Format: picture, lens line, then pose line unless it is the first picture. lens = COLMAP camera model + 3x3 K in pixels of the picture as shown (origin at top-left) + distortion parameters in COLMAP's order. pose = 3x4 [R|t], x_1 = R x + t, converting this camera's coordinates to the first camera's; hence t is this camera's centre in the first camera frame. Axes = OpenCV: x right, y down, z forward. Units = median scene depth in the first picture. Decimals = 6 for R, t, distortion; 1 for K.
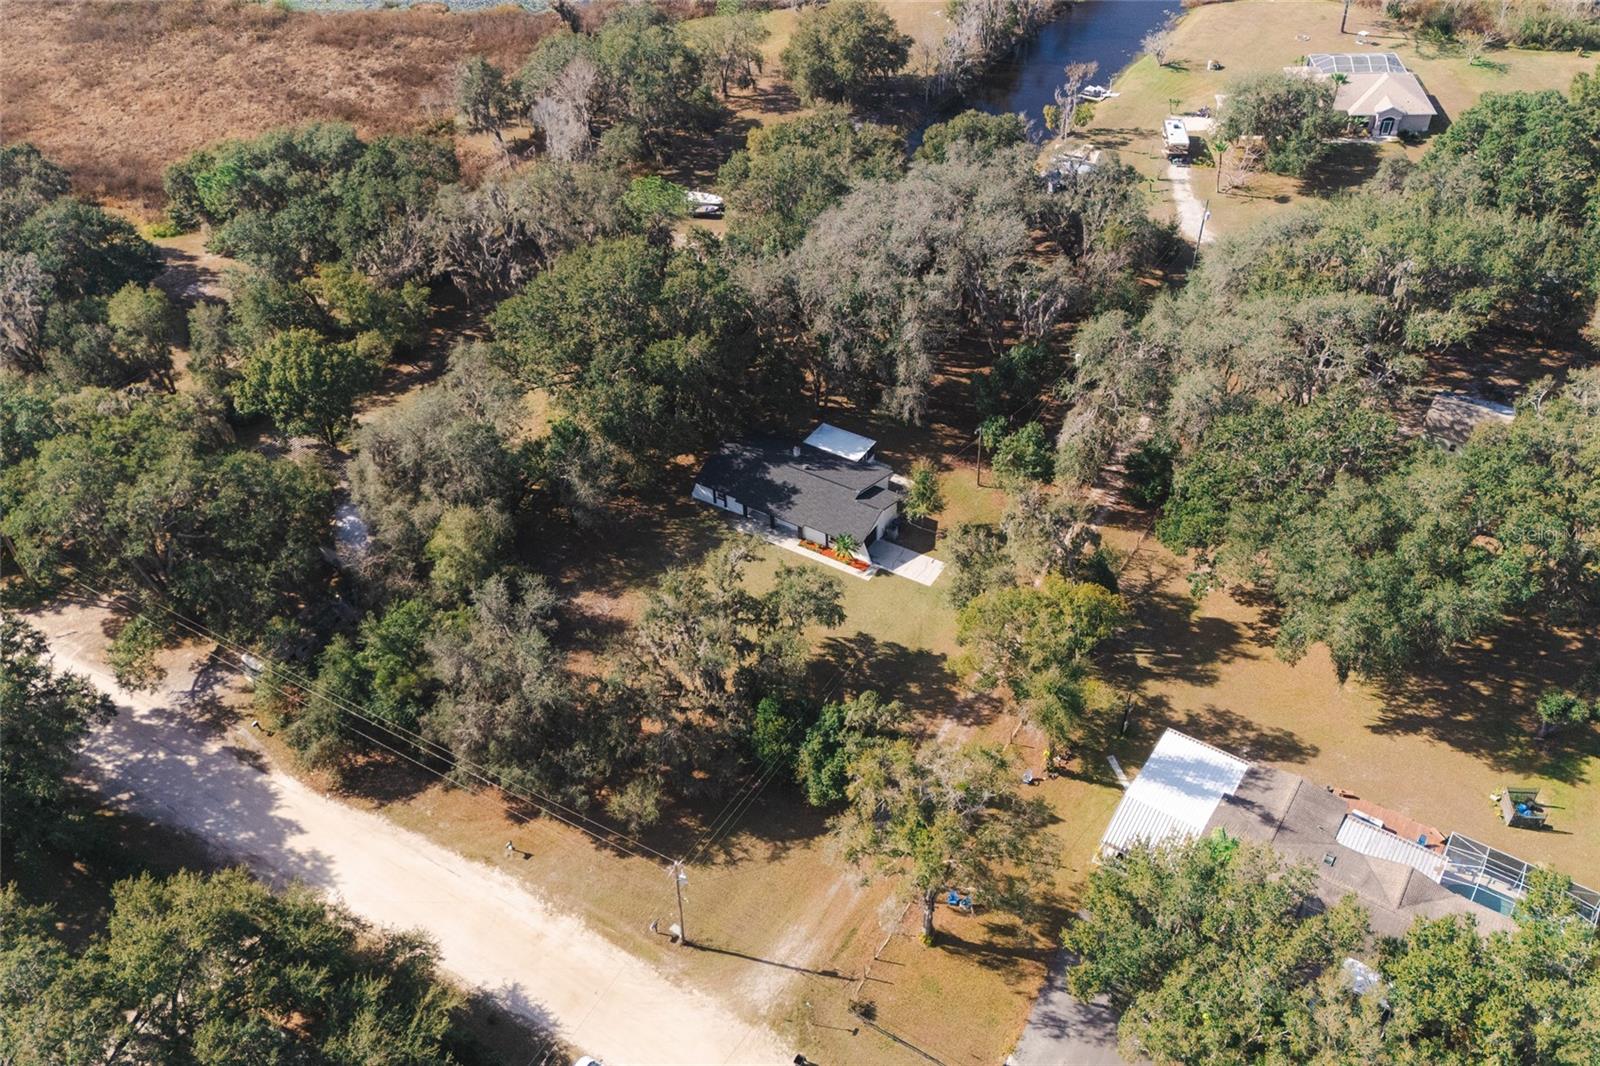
lens RADIAL K [[1528.3, 0, 797.7], [0, 1528.3, 600.3], [0, 0, 1]] dist [0.060215, -0.017274]
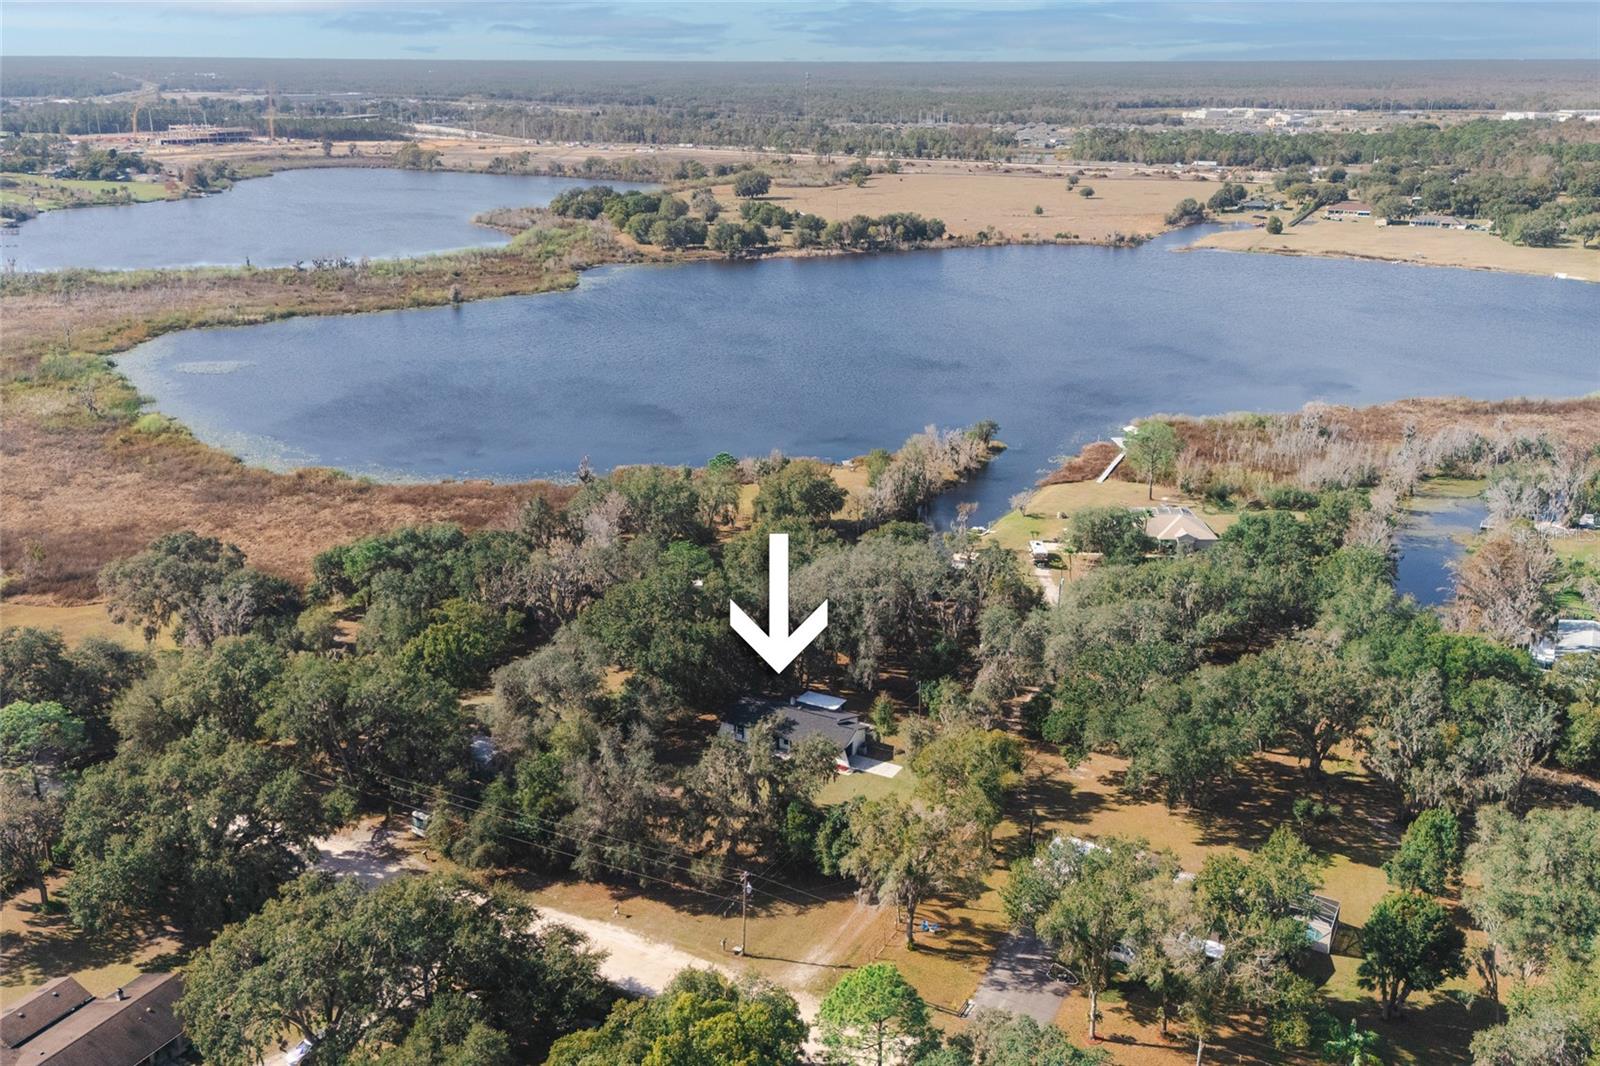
lens RADIAL K [[1623.5, 0, 800.0], [0, 1623.5, 533.0], [0, 0, 1]] dist [0.130536, -0.007682]
pose [[0.997141, 0.011395, 0.074694, -0.117098], [0.020190, 0.912432, -0.408730, 0.409328], [-0.072811, 0.409070, 0.909594, -0.484471]]
